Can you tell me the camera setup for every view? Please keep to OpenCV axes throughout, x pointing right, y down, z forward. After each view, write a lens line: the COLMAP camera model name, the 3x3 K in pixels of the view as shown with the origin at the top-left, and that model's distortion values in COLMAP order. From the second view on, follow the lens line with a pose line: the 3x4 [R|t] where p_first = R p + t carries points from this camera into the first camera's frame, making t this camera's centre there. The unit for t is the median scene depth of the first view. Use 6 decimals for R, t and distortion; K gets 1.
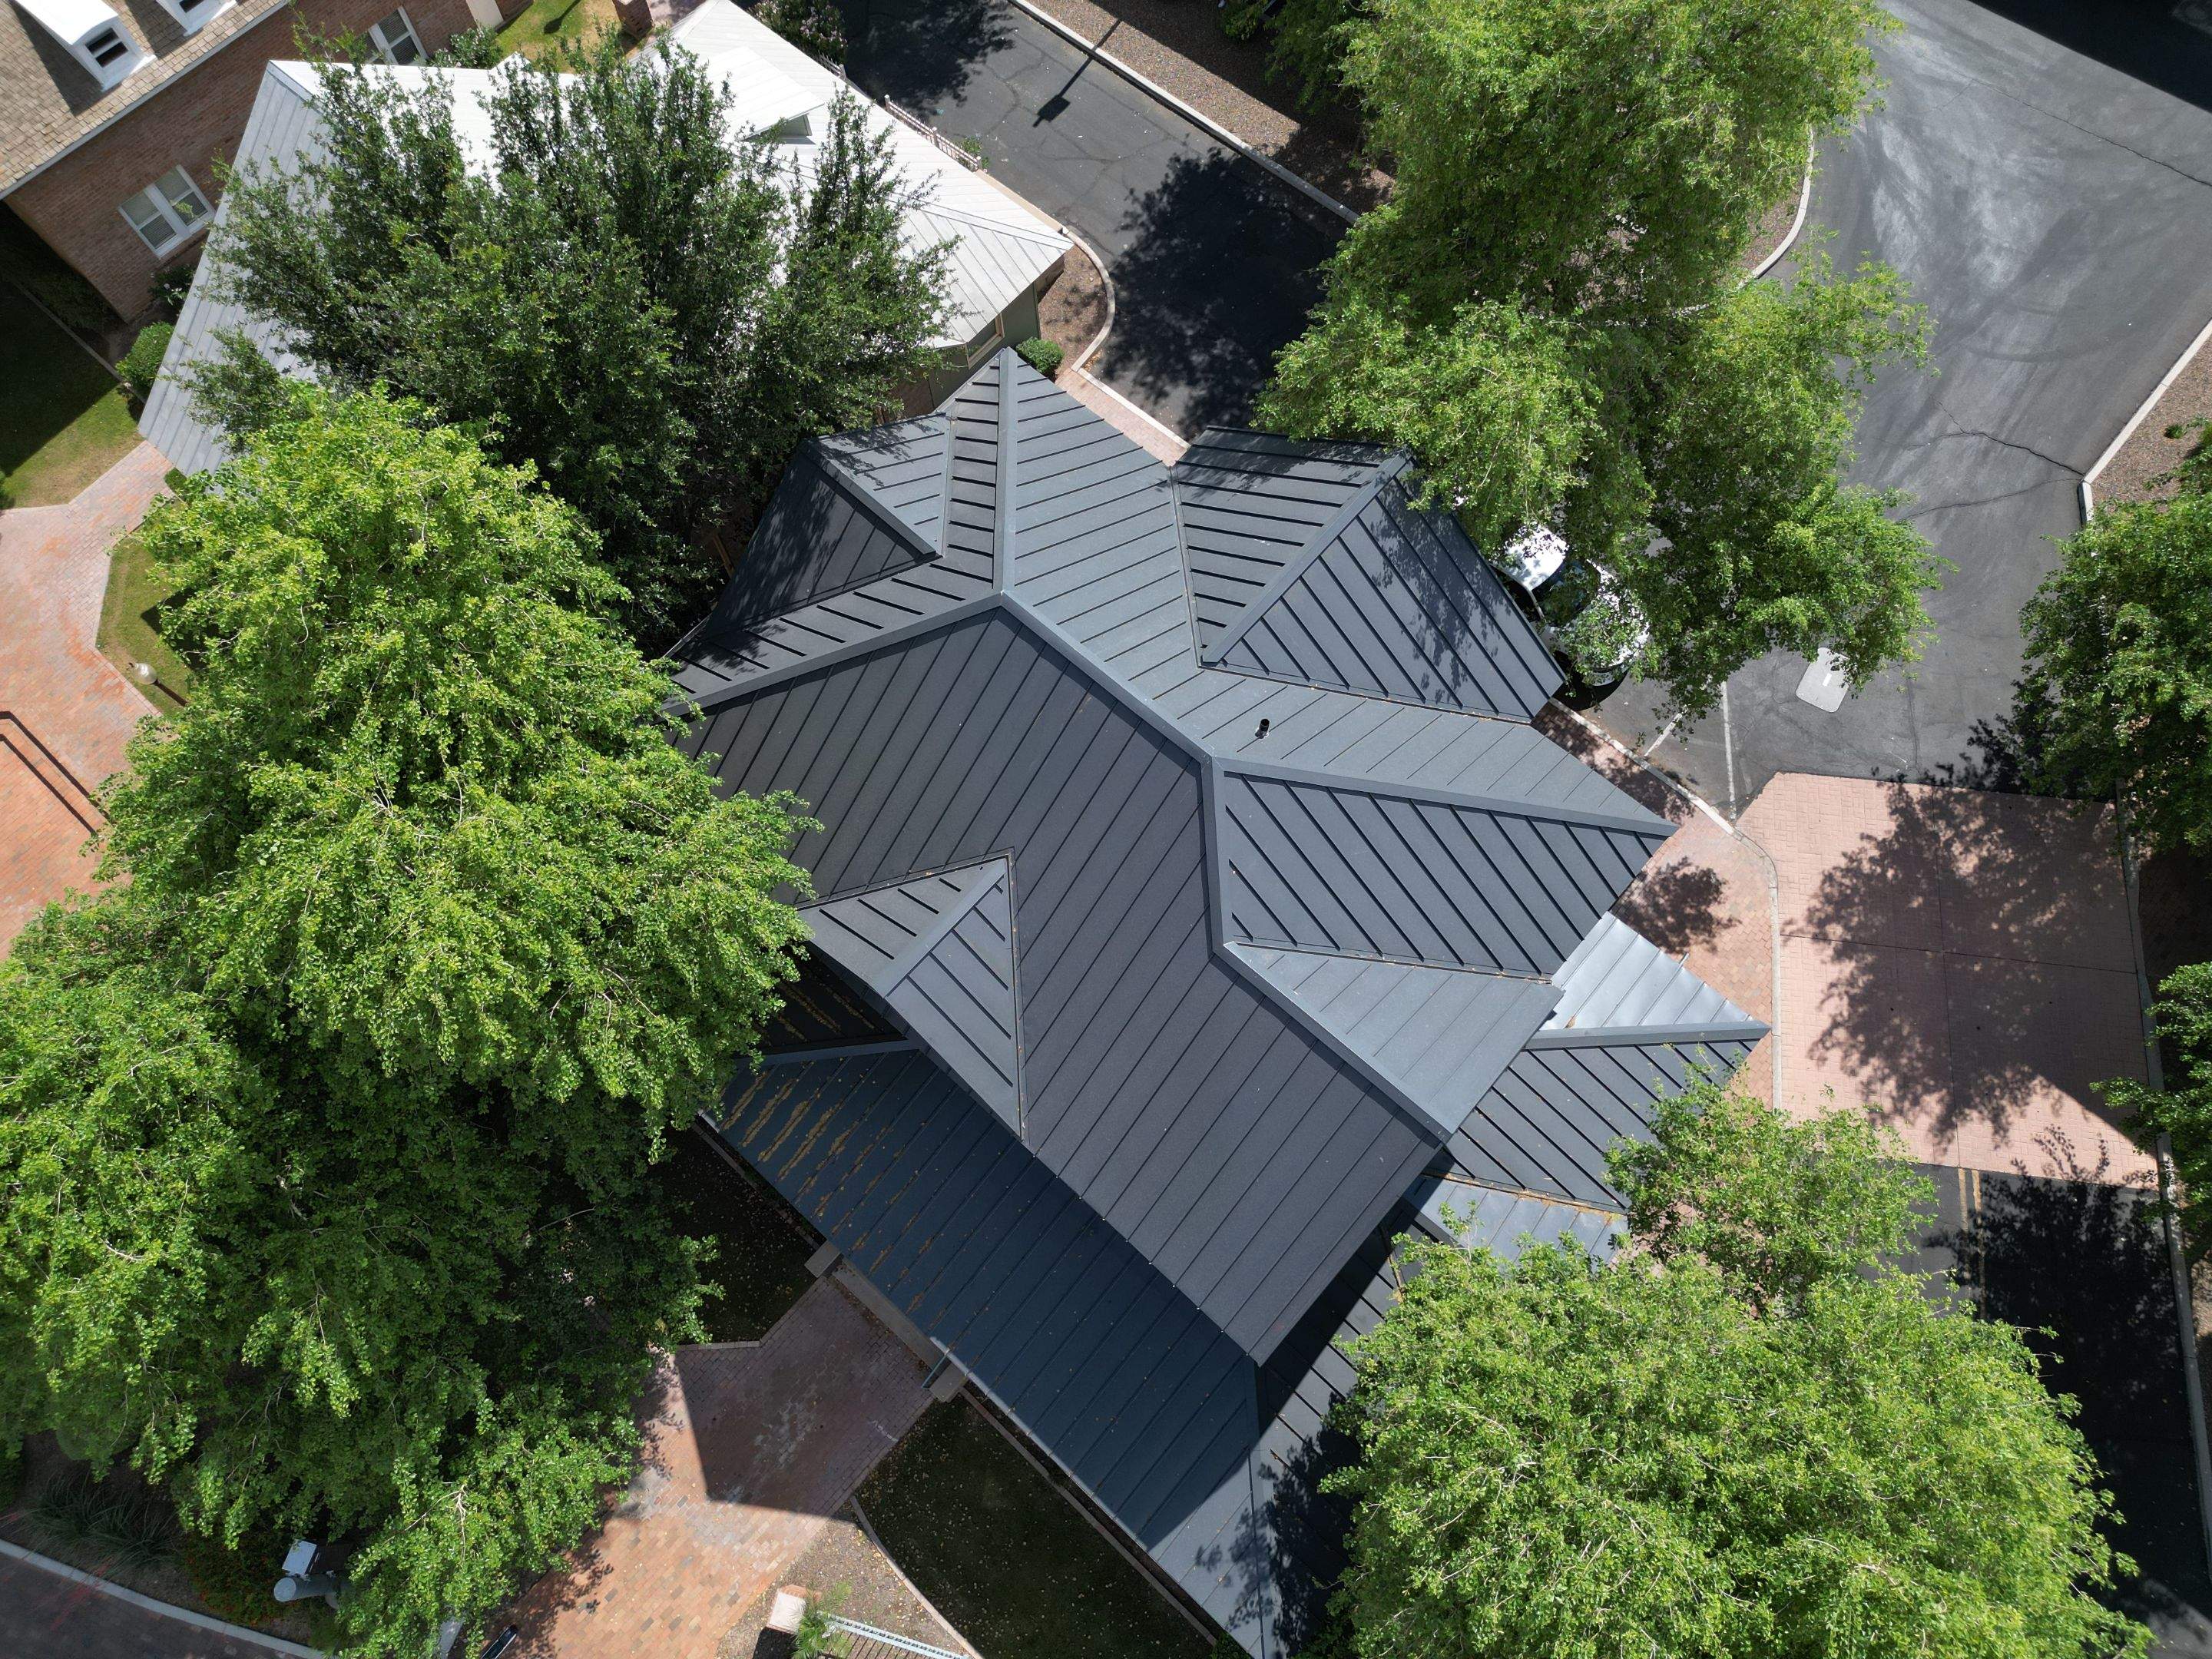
lens RADIAL K [[1506.9, 0, 1105.3], [0, 1506.9, 792.4], [0, 0, 1]] dist [0.002031, -0.003458]
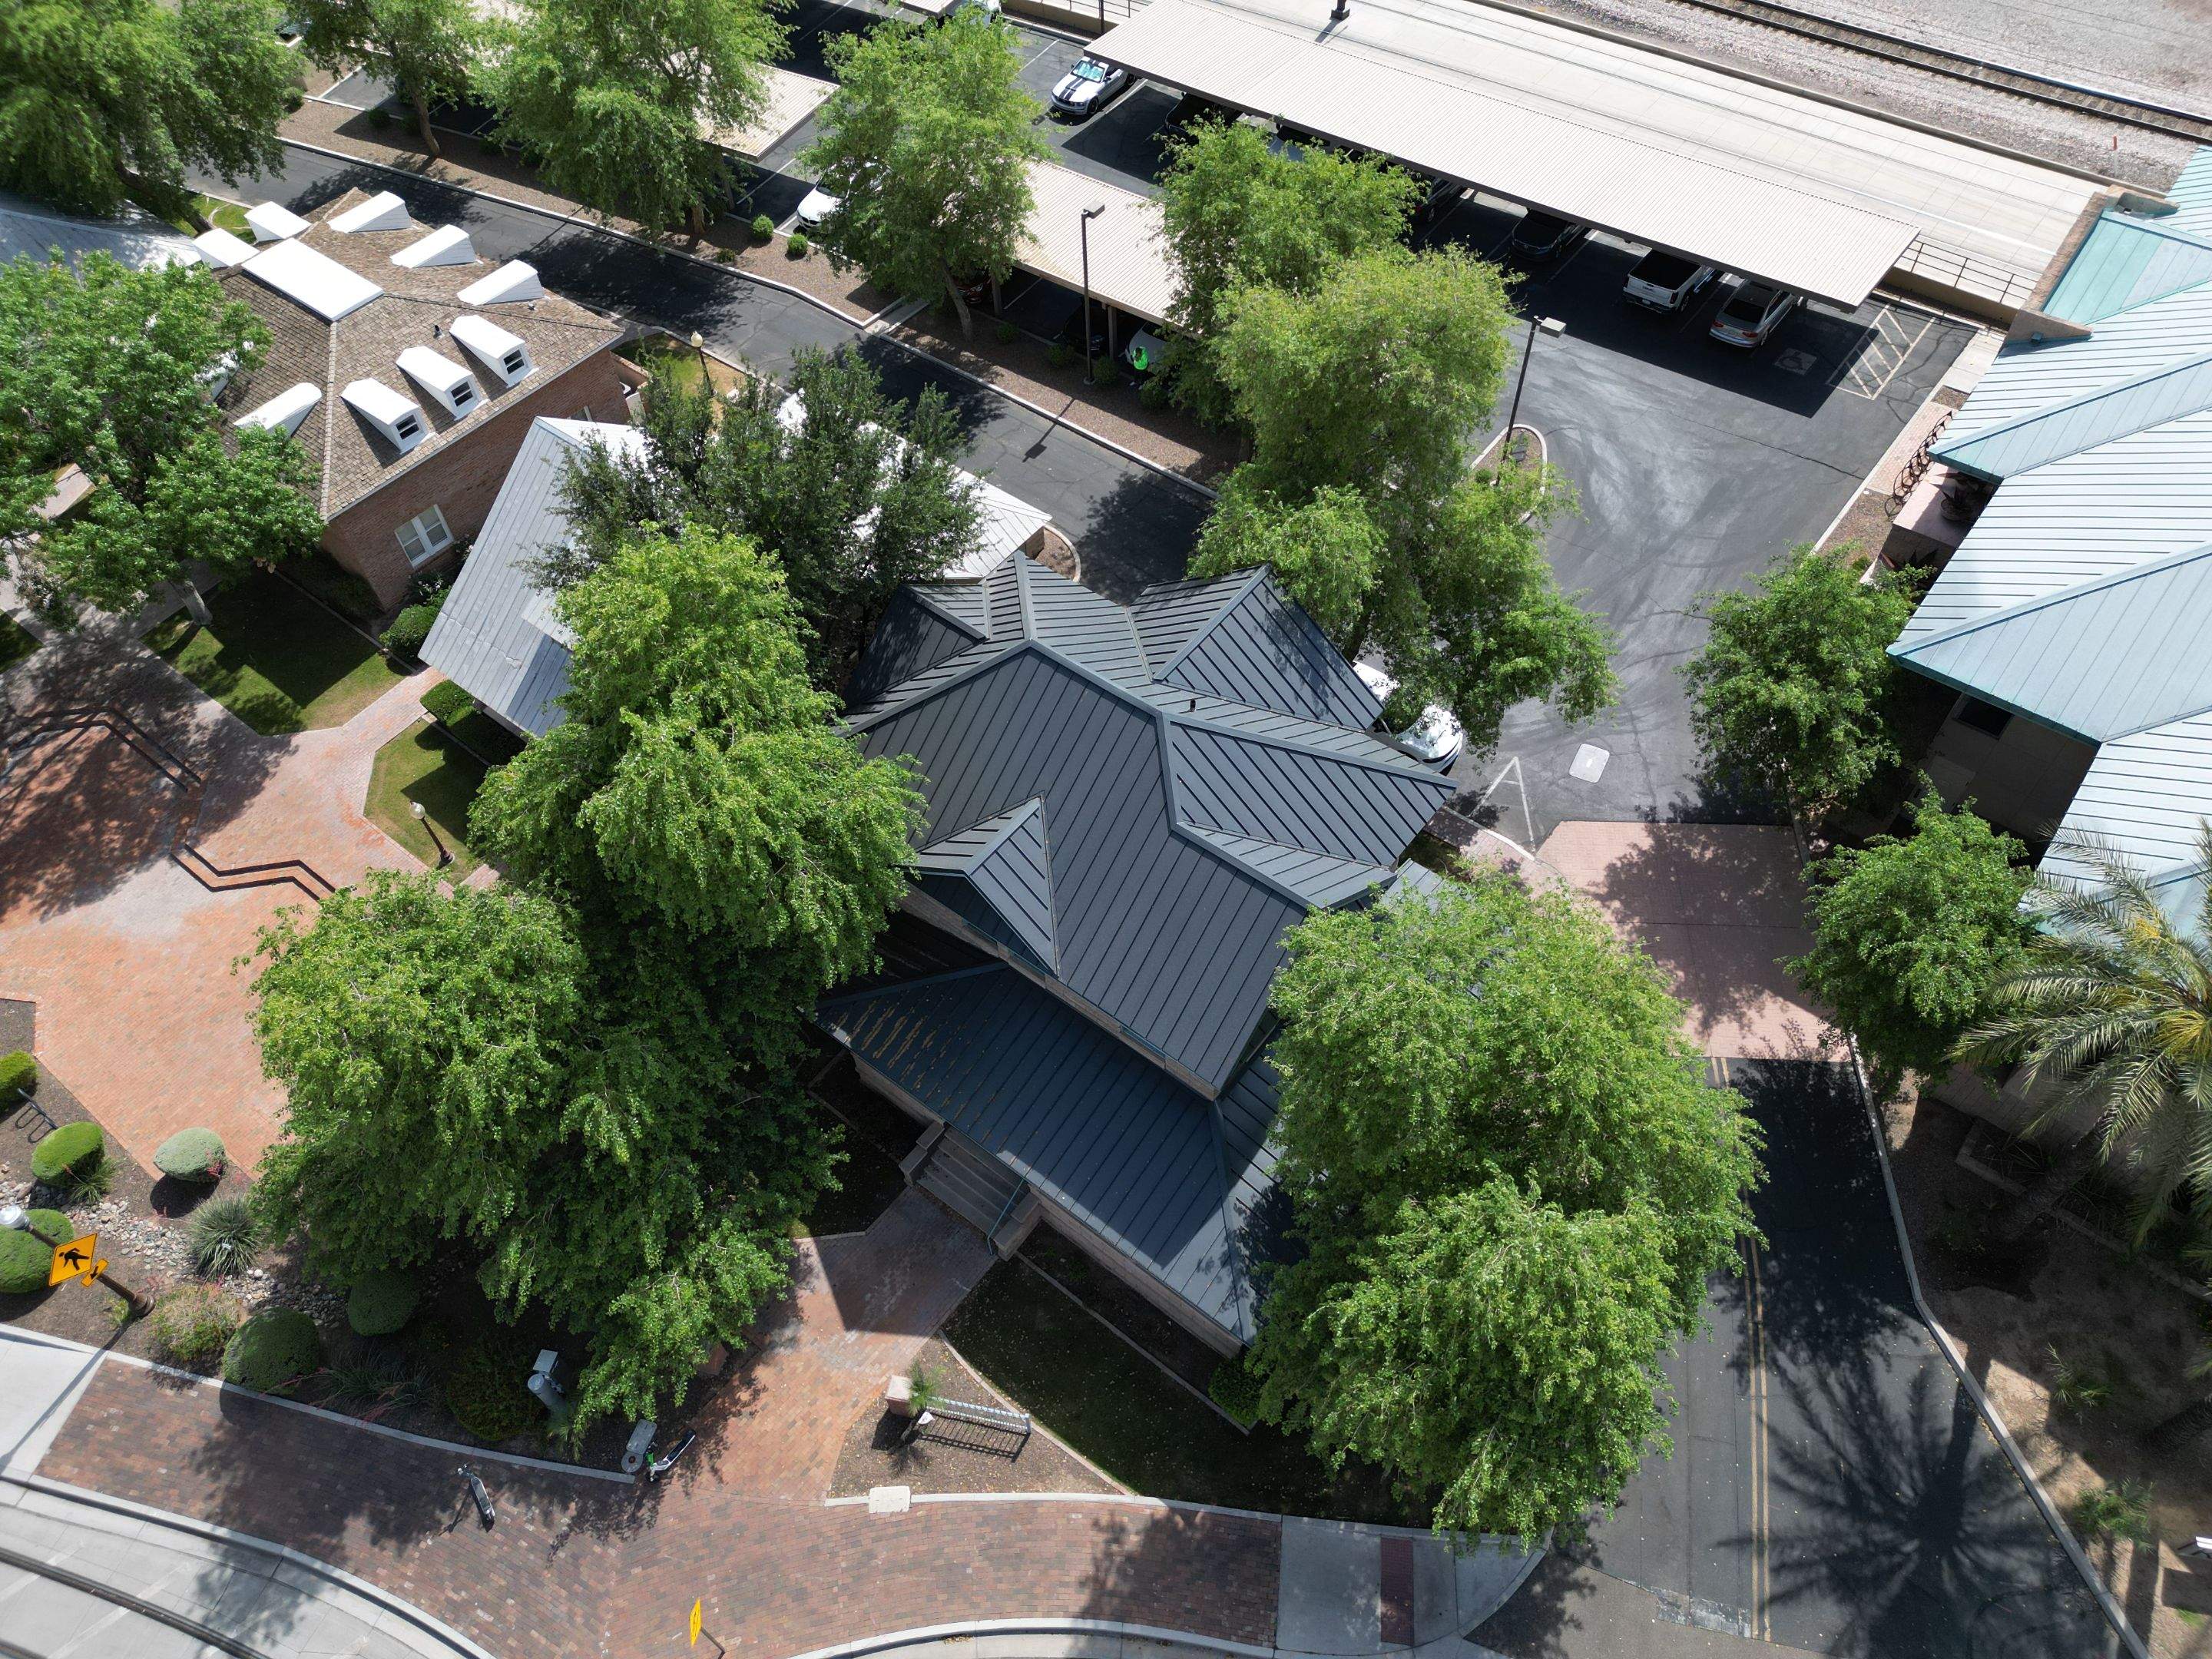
lens RADIAL K [[1506.9, 0, 1105.3], [0, 1506.9, 792.4], [0, 0, 1]] dist [0.002031, -0.003458]
pose [[0.998223, -0.050258, 0.032013, -0.045714], [0.057202, 0.958715, -0.278556, 0.464180], [-0.016692, 0.279892, 0.959886, -0.526671]]
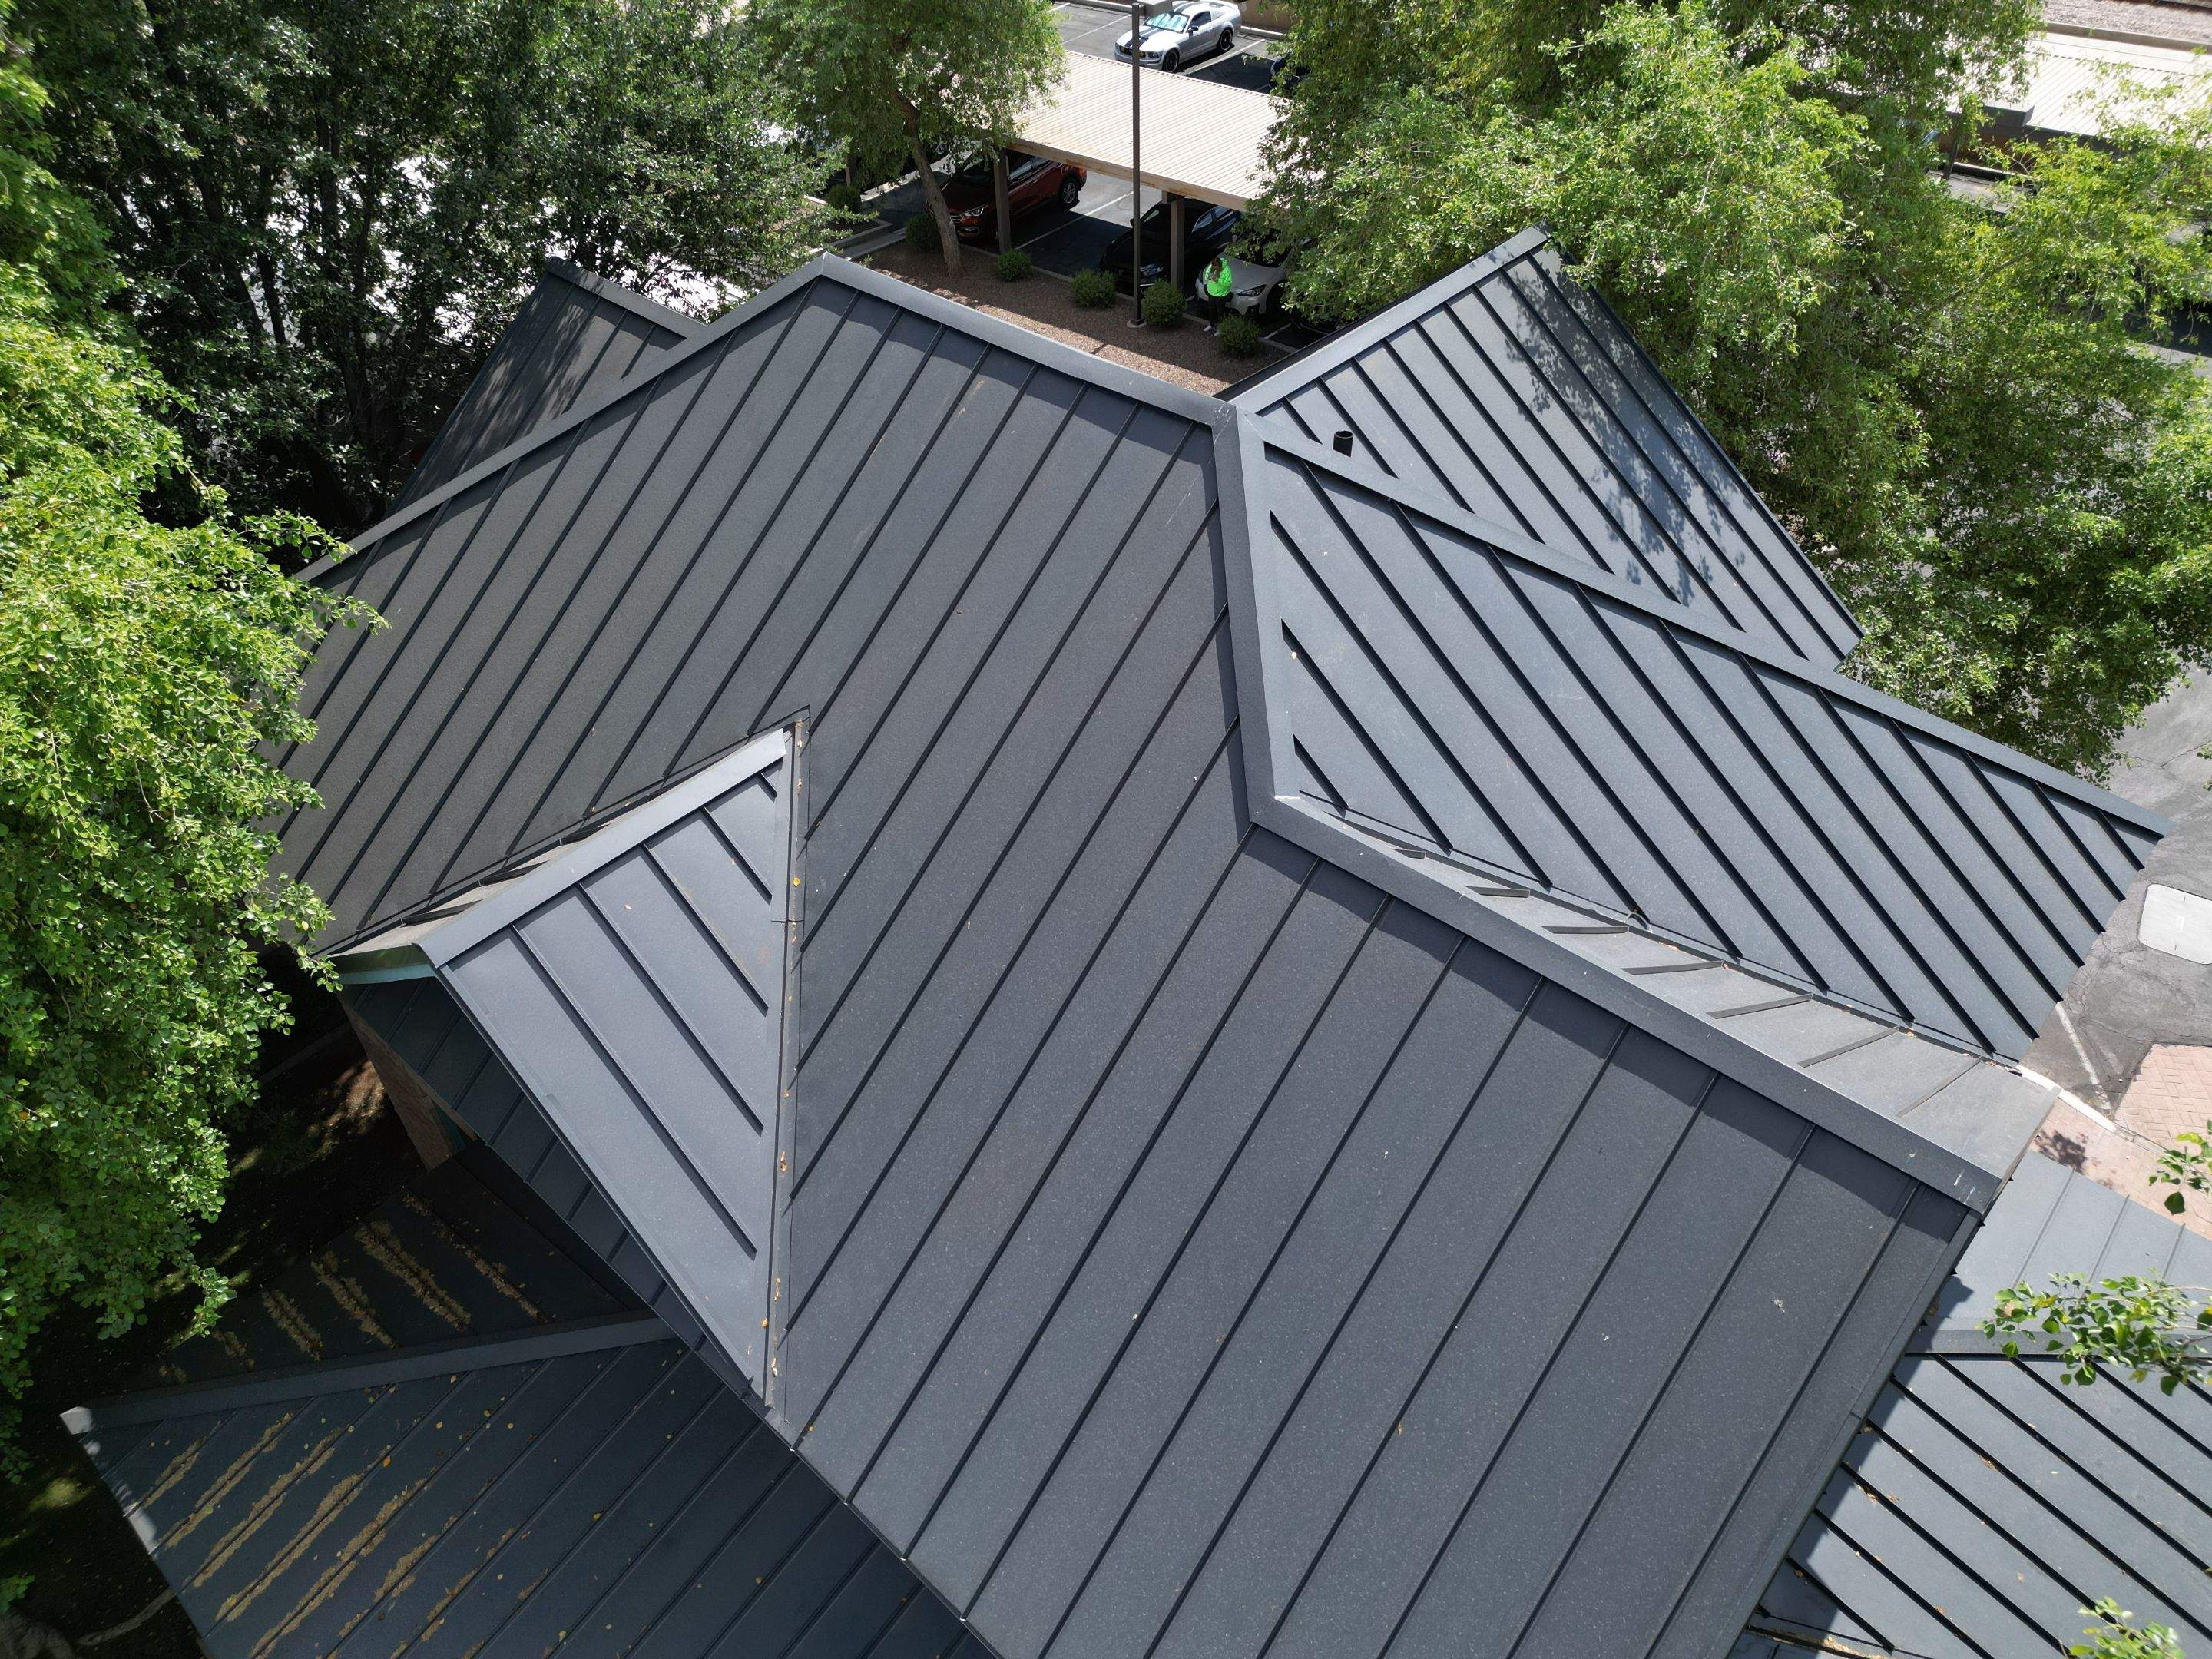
lens RADIAL K [[1531.4, 0, 1112.1], [0, 1531.4, 821.6], [0, 0, 1]] dist [0.001687, -0.006953]
pose [[0.999970, 0.007131, -0.003155, 0.031340], [-0.007792, 0.897604, -0.440733, 0.256598], [-0.000311, 0.440745, 0.897632, 0.559633]]
